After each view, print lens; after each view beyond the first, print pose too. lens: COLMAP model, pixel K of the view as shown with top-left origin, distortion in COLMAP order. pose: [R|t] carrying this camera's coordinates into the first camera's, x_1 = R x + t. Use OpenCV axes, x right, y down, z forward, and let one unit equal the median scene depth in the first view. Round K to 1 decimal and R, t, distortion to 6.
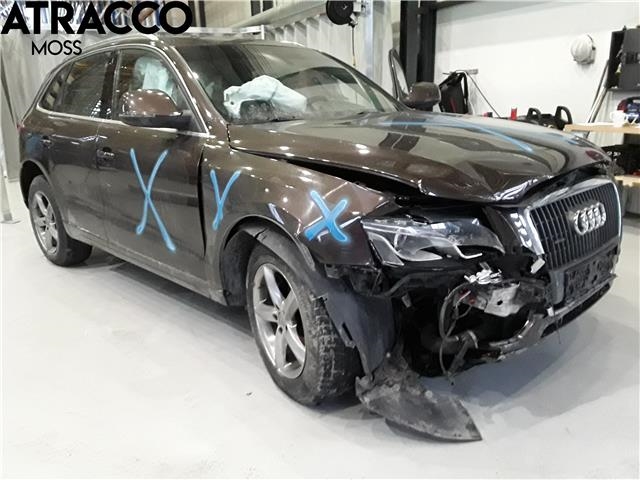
lens RADIAL K [[521.9, 0, 316.7], [0, 521.9, 241.6], [0, 0, 1]] dist [0.104208, -0.043443]
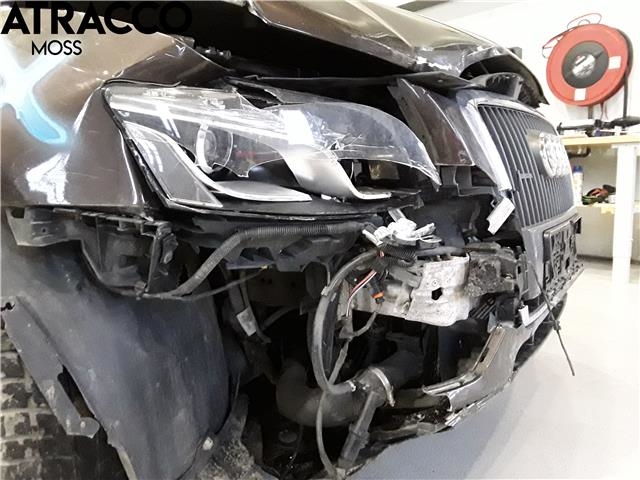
lens RADIAL K [[521.9, 0, 317.0], [0, 521.9, 234.5], [0, 0, 1]] dist [0.104208, -0.043443]
pose [[0.970502, -0.012618, 0.240762, 0.133420], [0.051497, 0.986432, -0.155885, 0.127511], [-0.235528, 0.163685, 0.957984, 0.567719]]
